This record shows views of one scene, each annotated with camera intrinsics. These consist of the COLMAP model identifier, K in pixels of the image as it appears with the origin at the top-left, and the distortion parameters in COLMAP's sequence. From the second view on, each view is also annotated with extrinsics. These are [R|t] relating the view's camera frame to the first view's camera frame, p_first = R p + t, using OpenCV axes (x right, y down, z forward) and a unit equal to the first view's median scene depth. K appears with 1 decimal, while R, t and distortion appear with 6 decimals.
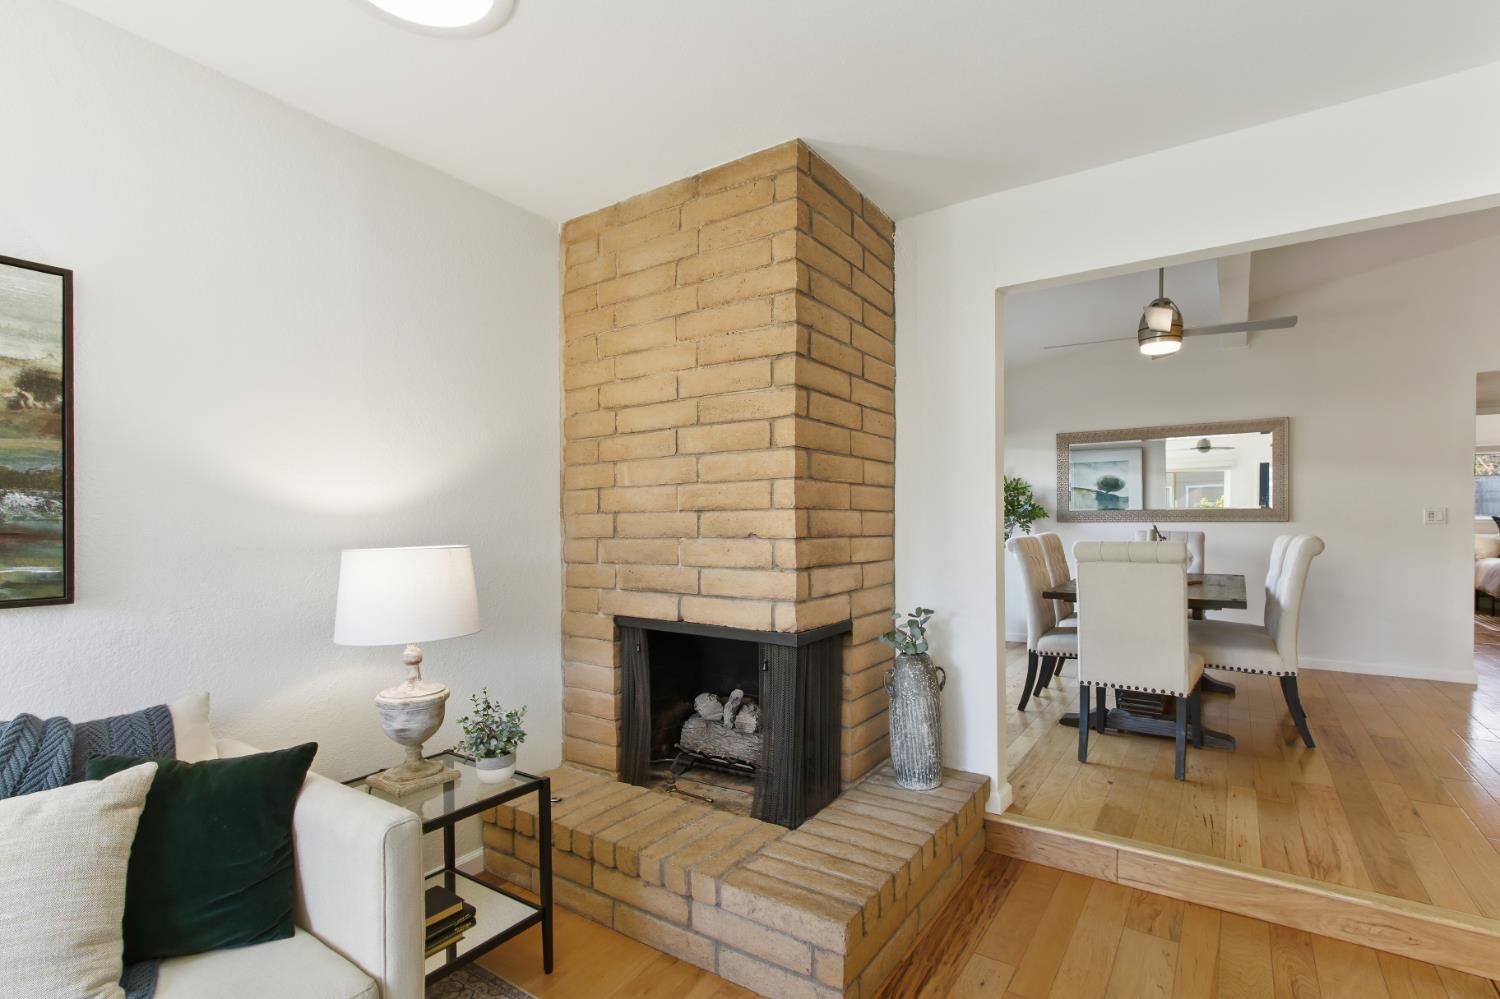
lens RADIAL K [[698.8, 0, 752.9], [0, 698.8, 526.3], [0, 0, 1]] dist [0.001477, 0.000536]
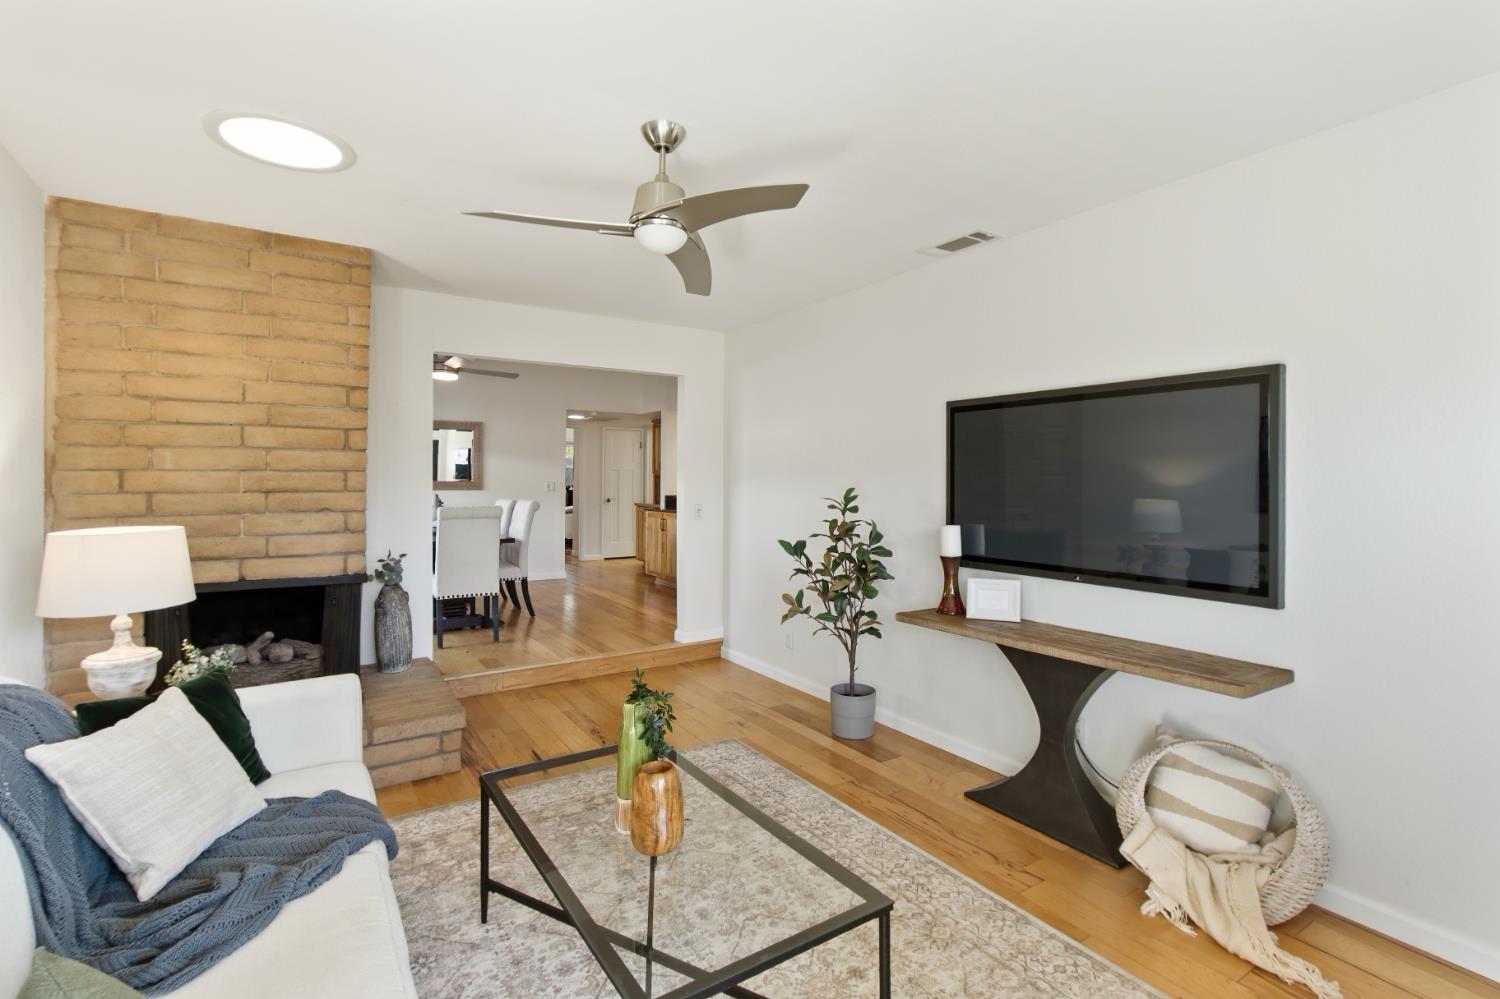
lens RADIAL K [[683.2, 0, 757.1], [0, 683.2, 483.7], [0, 0, 1]] dist [0.000756, 0.001078]
pose [[0.387783, 0.003697, 0.921743, -0.896056], [0.001606, 0.999988, -0.004687, -0.030179], [-0.921749, 0.003298, 0.387773, -0.323722]]
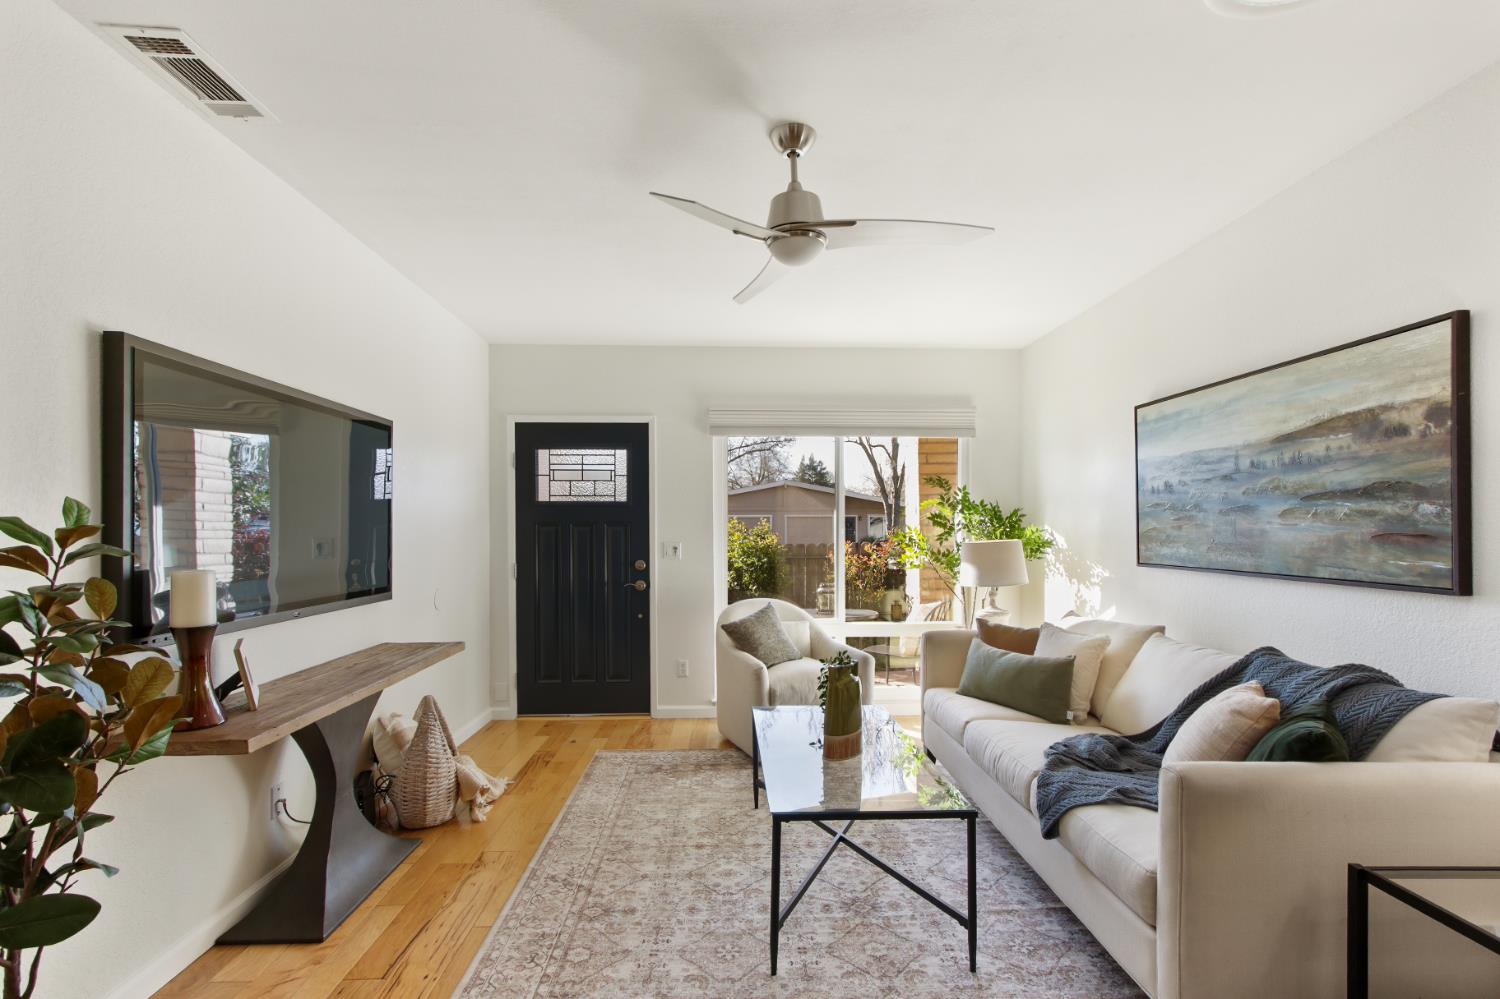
lens RADIAL K [[685.2, 0, 750.7], [0, 685.2, 518.0], [0, 0, 1]] dist [0.000236, 0.000241]
pose [[-0.808497, -0.001636, -0.588498, 0.422646], [-0.001497, 0.999999, -0.000722, -0.011069], [0.588499, 0.000297, -0.808498, 0.799830]]
